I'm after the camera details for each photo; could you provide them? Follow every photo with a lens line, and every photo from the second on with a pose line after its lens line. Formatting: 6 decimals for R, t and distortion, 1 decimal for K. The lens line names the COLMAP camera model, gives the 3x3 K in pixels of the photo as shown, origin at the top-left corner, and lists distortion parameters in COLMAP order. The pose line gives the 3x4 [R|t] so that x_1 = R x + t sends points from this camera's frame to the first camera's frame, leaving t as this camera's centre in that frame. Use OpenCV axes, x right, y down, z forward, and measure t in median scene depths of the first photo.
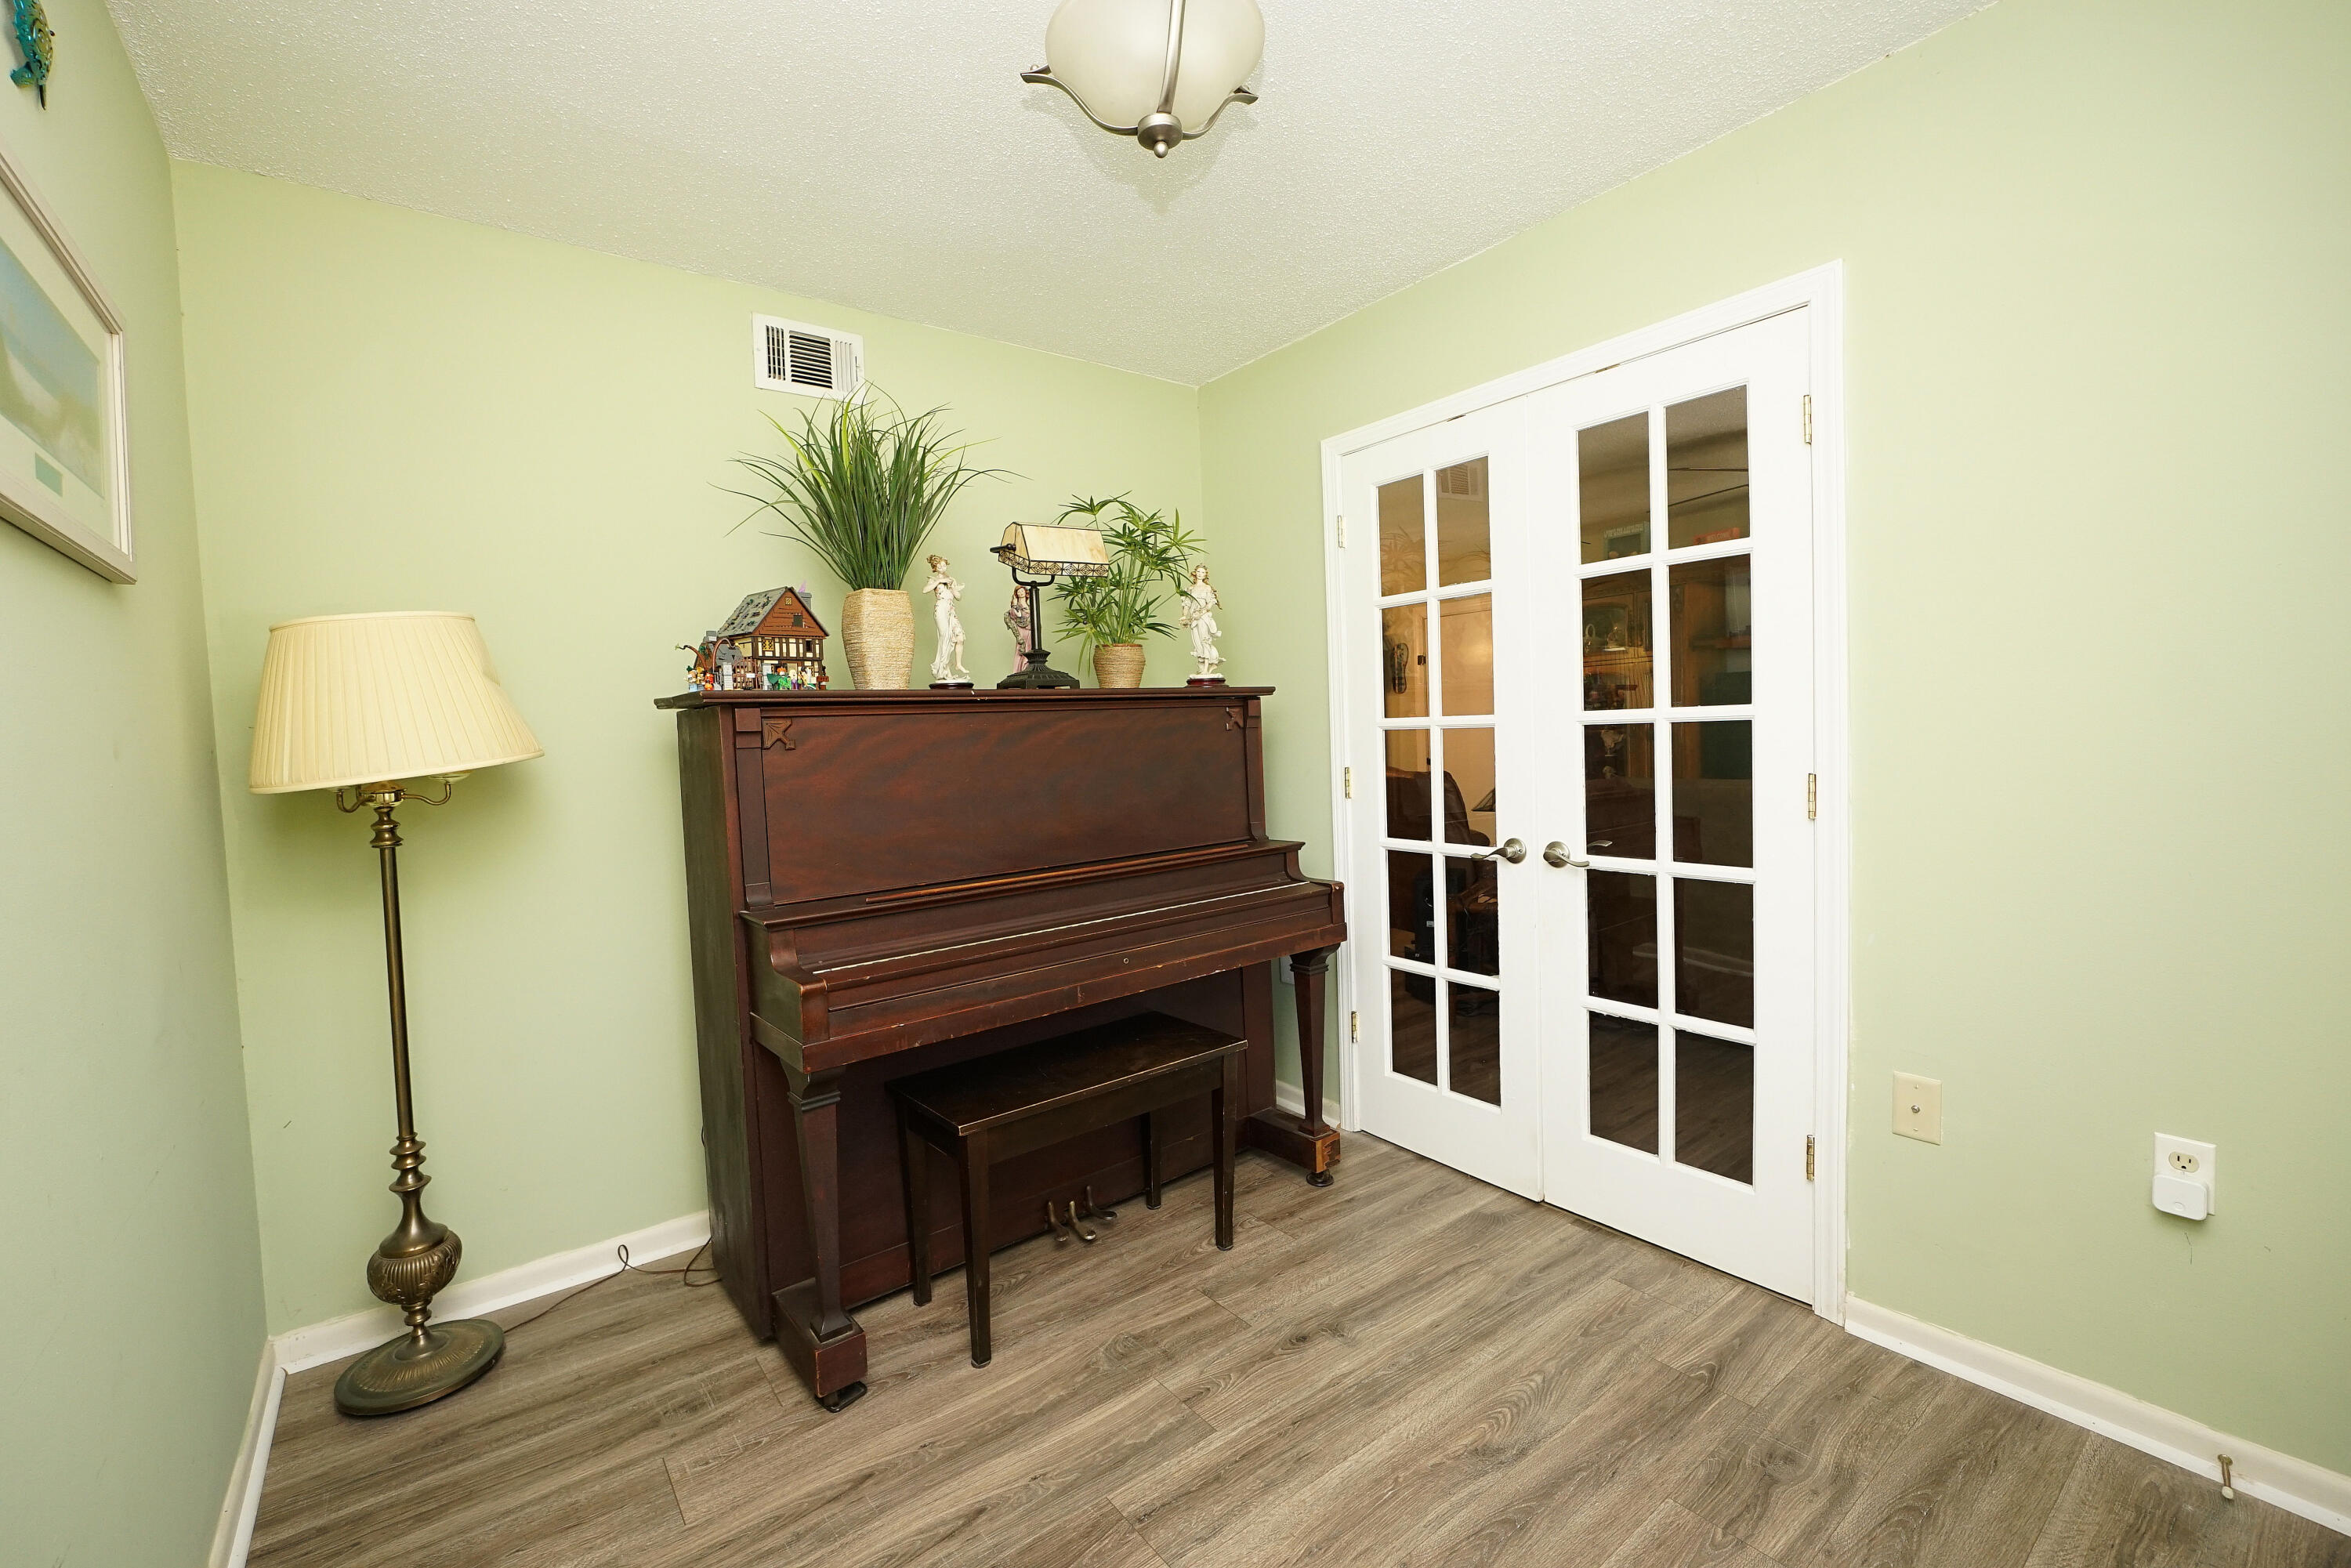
lens RADIAL K [[982.3, 0, 1120.7], [0, 982.3, 774.5], [0, 0, 1]] dist [-0.003993, 0.002744]
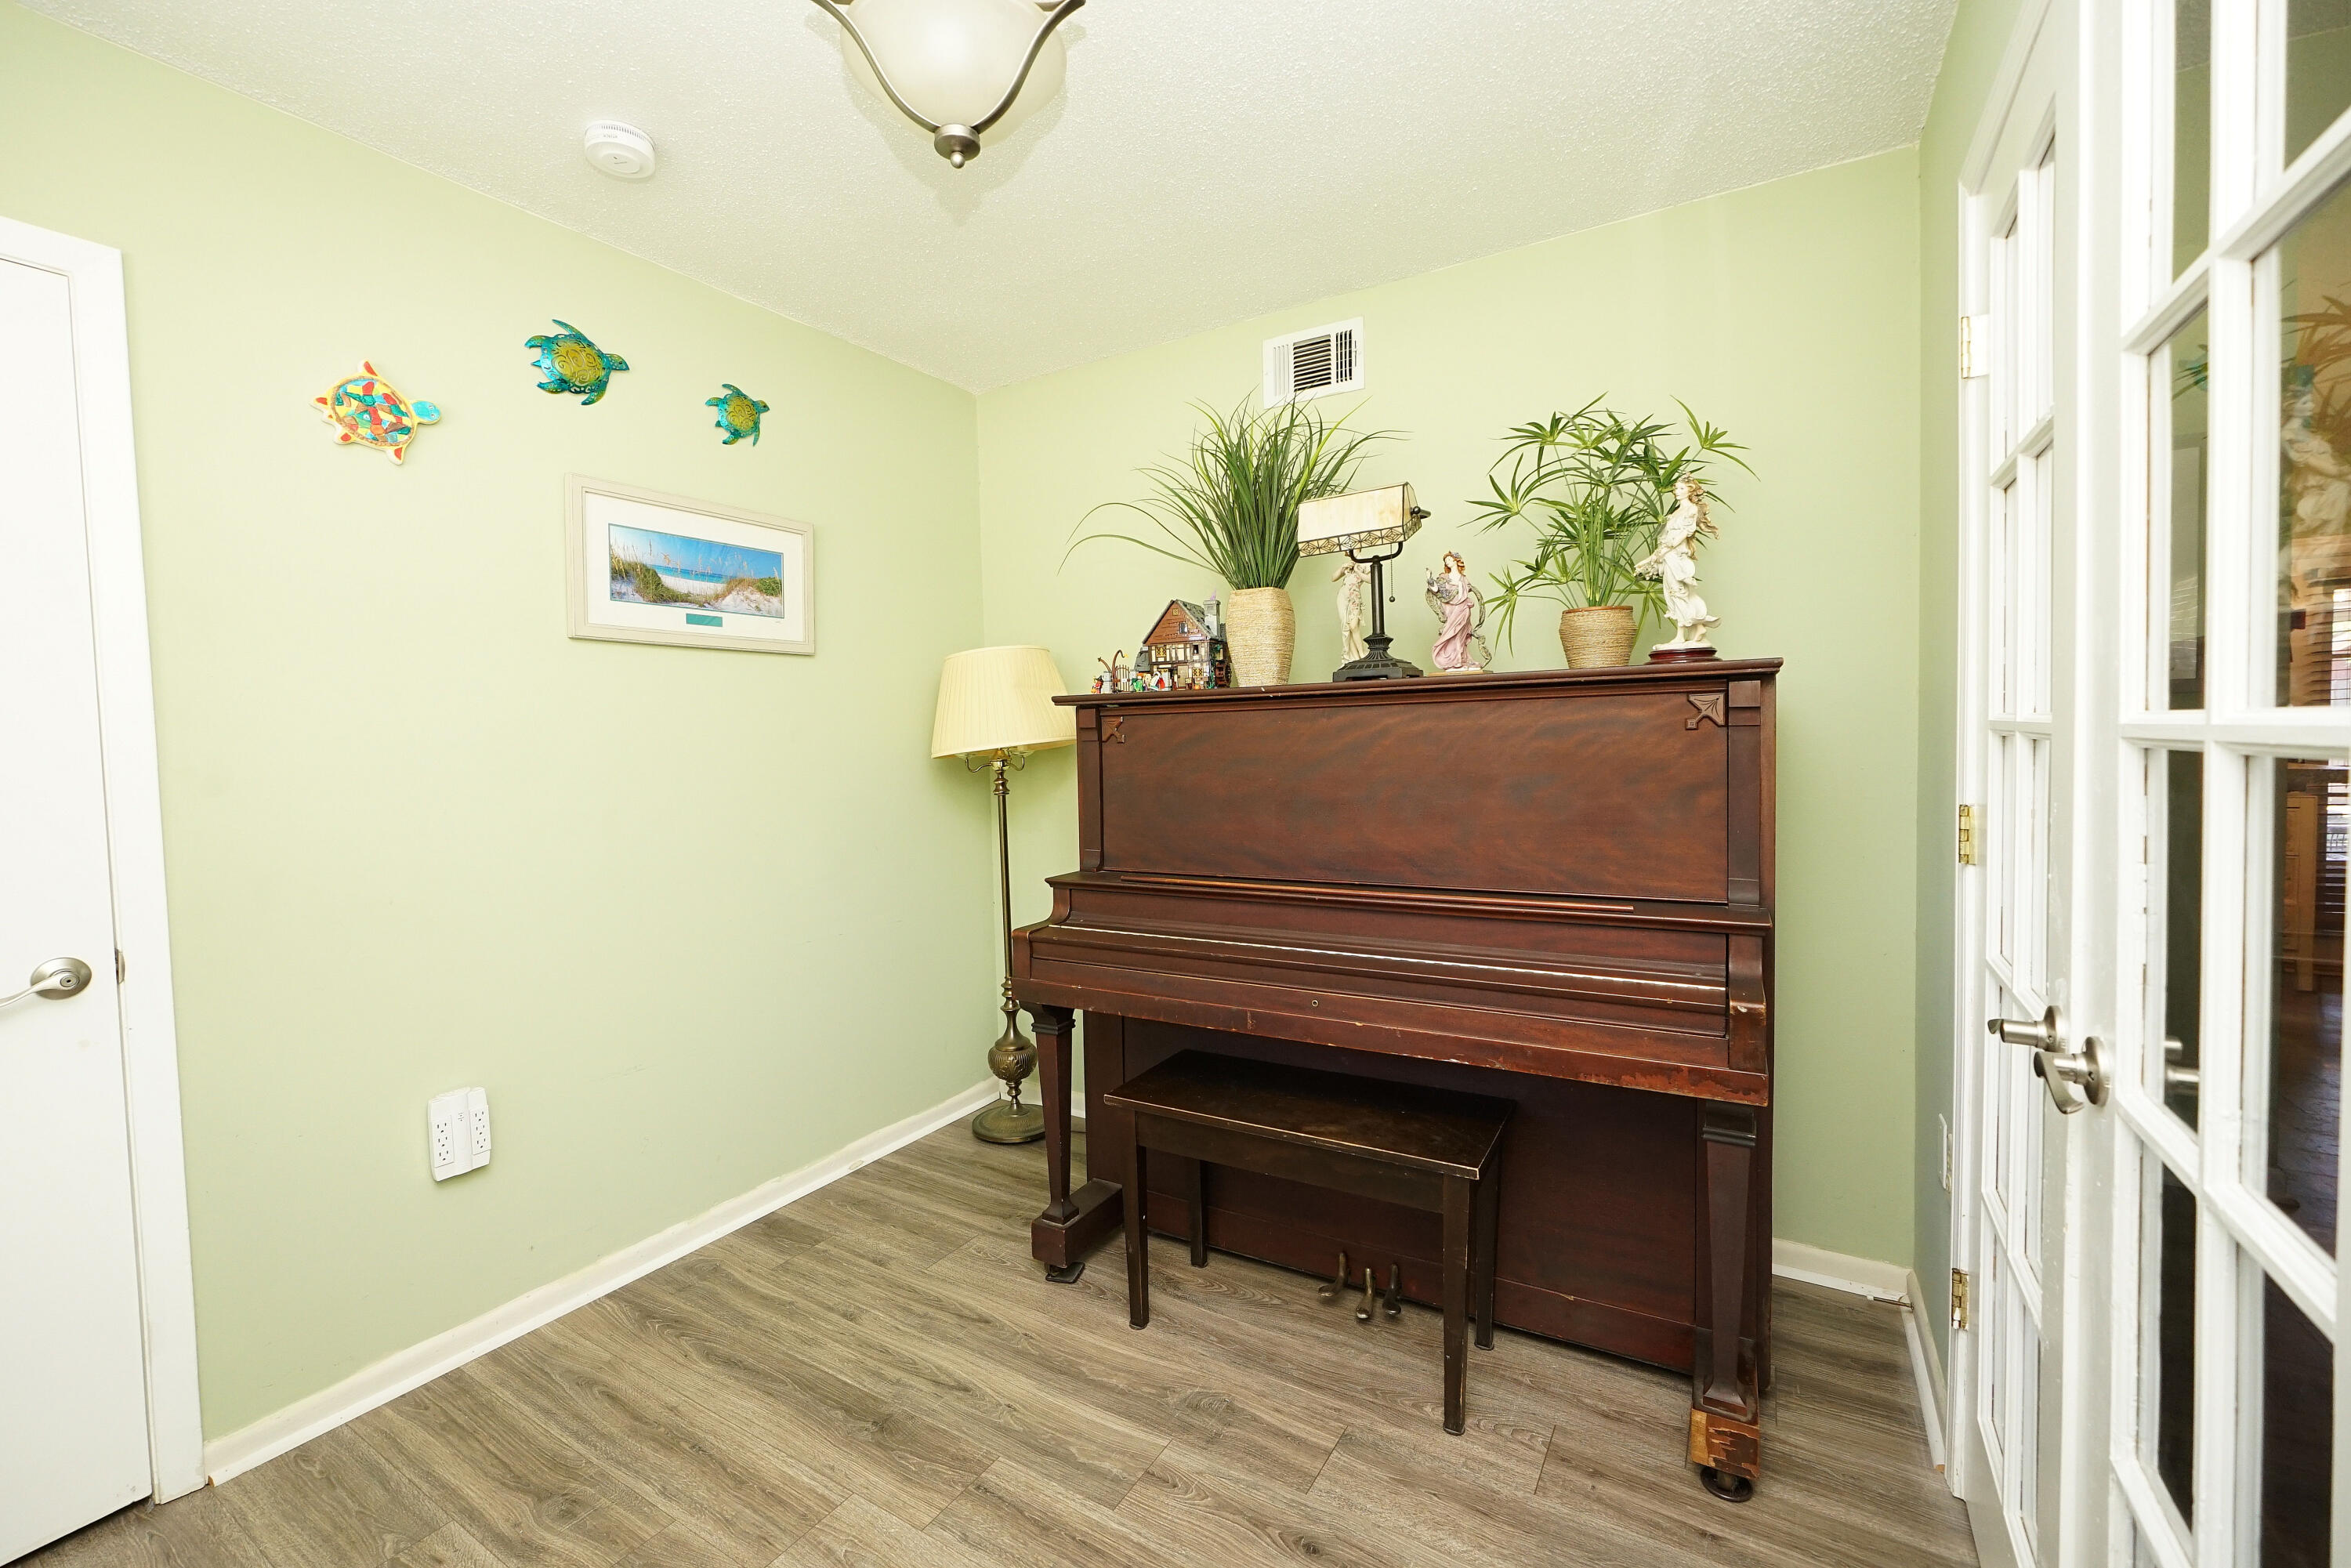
lens RADIAL K [[982.3, 0, 1163.0], [0, 982.3, 766.4], [0, 0, 1]] dist [-0.003993, 0.002744]
pose [[0.385996, 0.060913, -0.920487, 0.783345], [-0.028519, 0.998129, 0.054092, -0.062441], [0.922059, 0.005372, 0.387011, 0.586823]]
